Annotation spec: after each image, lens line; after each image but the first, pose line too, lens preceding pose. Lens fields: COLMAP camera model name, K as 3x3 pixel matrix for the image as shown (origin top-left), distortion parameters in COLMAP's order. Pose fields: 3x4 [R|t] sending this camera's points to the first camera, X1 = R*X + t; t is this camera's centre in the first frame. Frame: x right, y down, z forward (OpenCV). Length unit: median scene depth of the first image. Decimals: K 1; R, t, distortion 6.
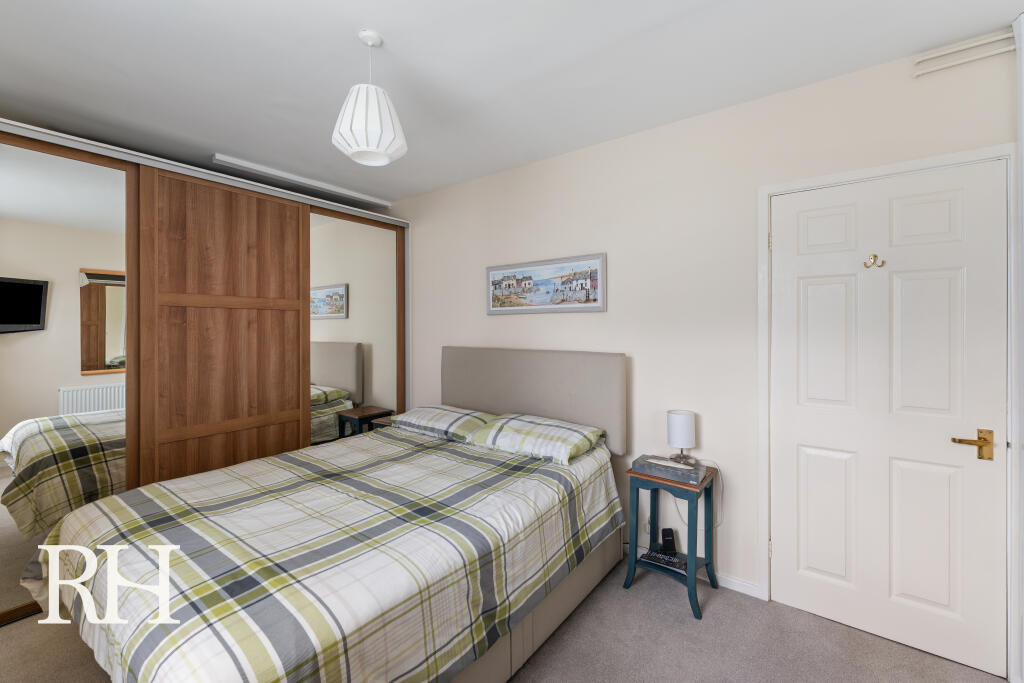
lens RADIAL K [[415.8, 0, 512.7], [0, 415.8, 333.2], [0, 0, 1]] dist [-0.001139, -0.000232]
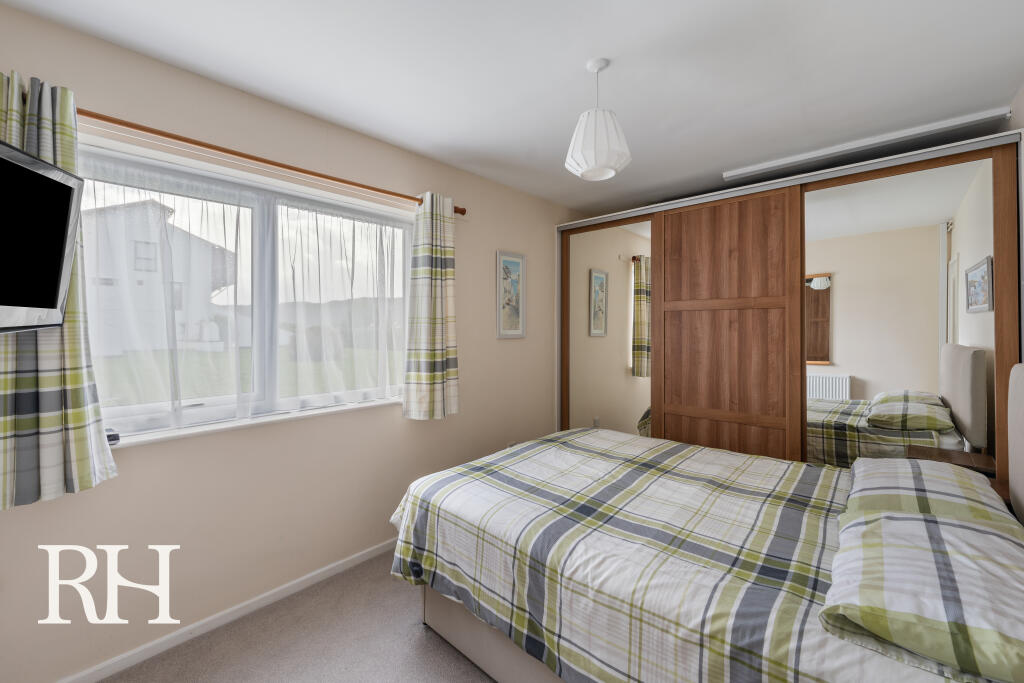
lens RADIAL K [[415.8, 0, 510.6], [0, 415.8, 333.2], [0, 0, 1]] dist [-0.001139, -0.000232]
pose [[-0.090664, 0.013032, -0.995796, 0.510503], [-0.008408, 0.999869, 0.013850, -0.008902], [0.995846, 0.009628, -0.090543, 0.574576]]
